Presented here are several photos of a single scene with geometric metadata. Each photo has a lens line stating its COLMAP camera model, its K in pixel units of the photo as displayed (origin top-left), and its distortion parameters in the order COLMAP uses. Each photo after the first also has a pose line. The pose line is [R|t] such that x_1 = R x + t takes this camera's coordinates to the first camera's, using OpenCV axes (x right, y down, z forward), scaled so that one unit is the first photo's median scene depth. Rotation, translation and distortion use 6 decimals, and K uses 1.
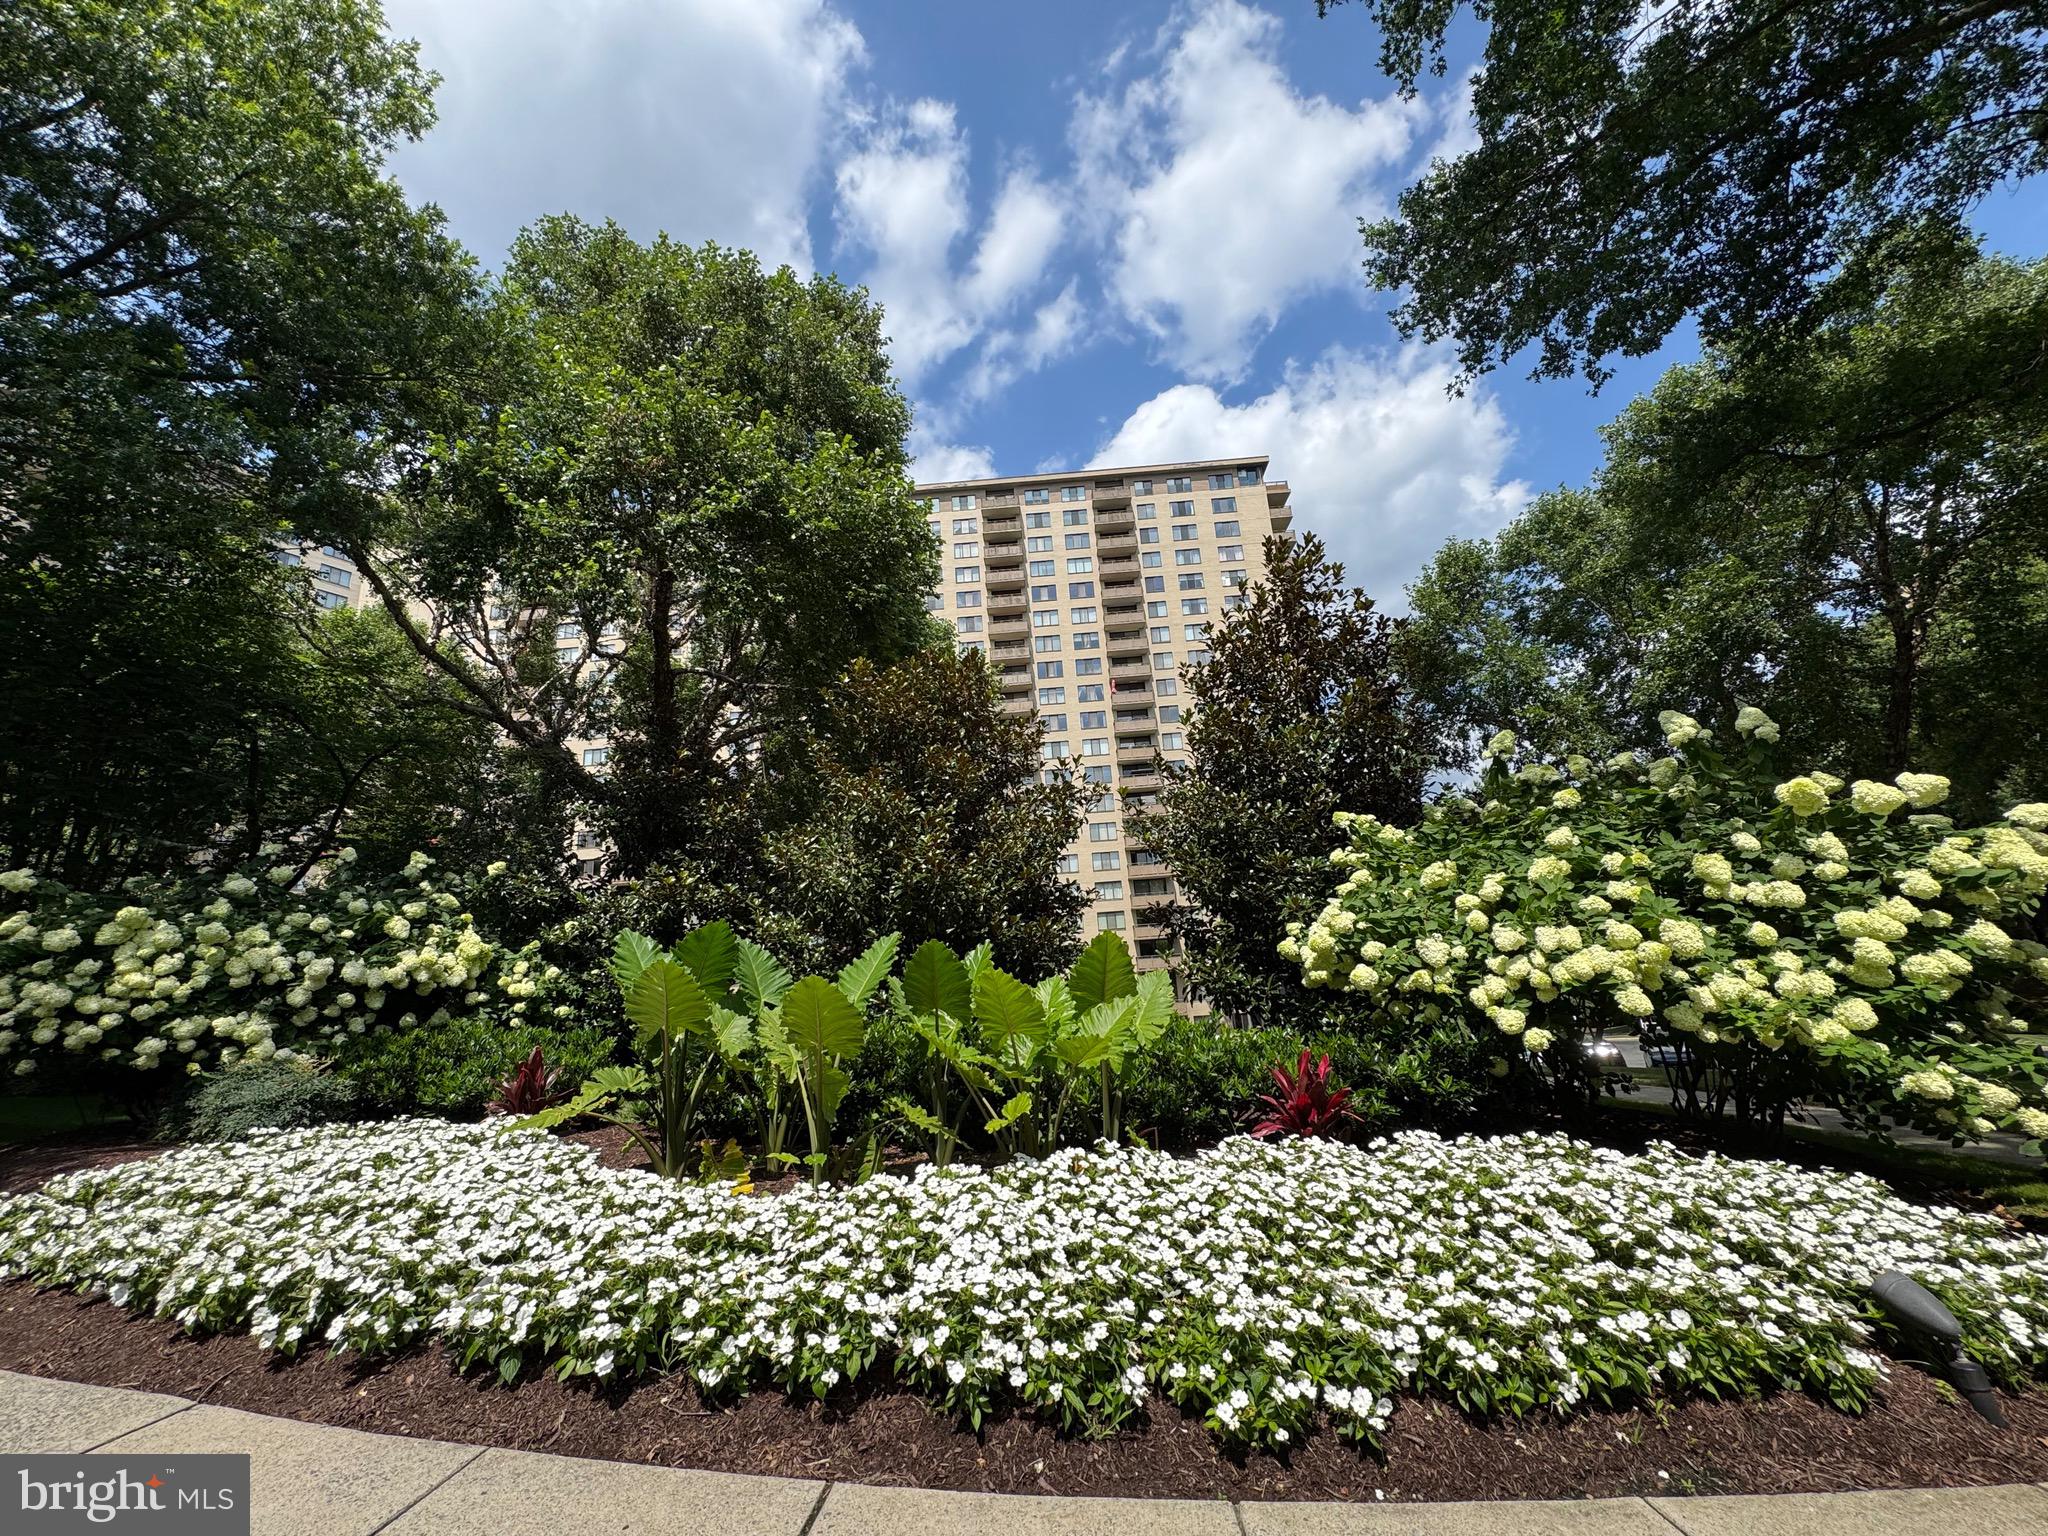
lens RADIAL K [[821.1, 0, 1064.5], [0, 821.1, 772.0], [0, 0, 1]] dist [0.000386, 0.000856]
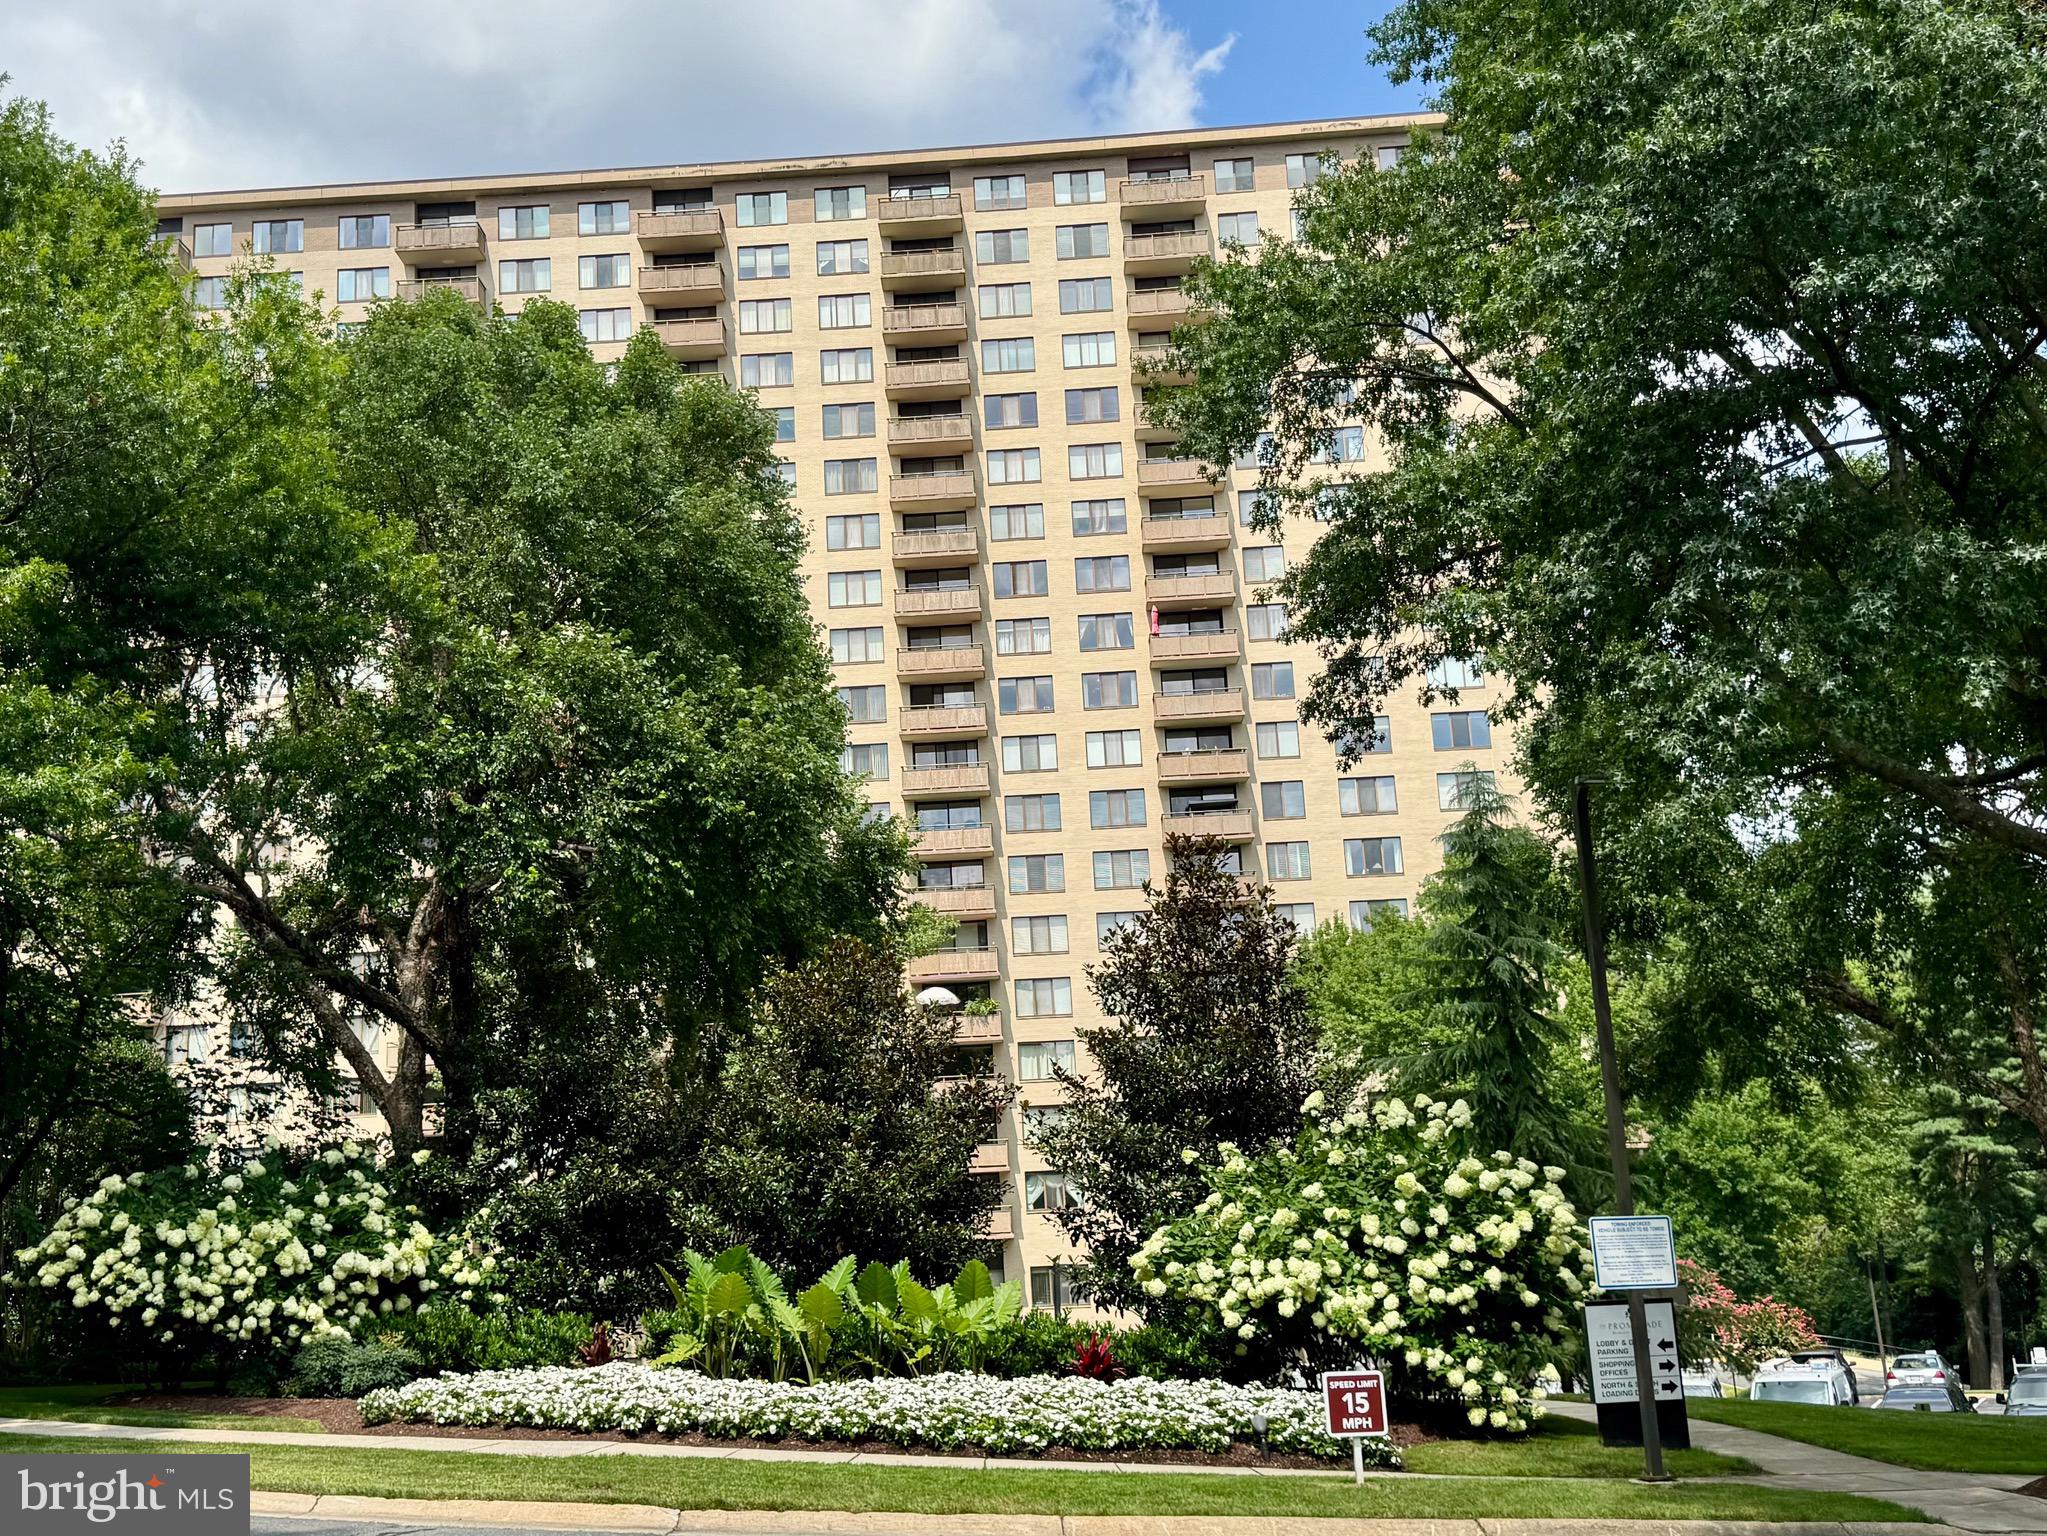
lens RADIAL K [[1782.2, 0, 1025.1], [0, 1782.2, 767.3], [0, 0, 1]] dist [0.083356, -0.019074]
pose [[0.999687, 0.021329, -0.013060, 0.138342], [-0.021504, 0.999679, -0.013432, -0.608383], [0.012769, 0.013709, 0.999824, -2.142051]]
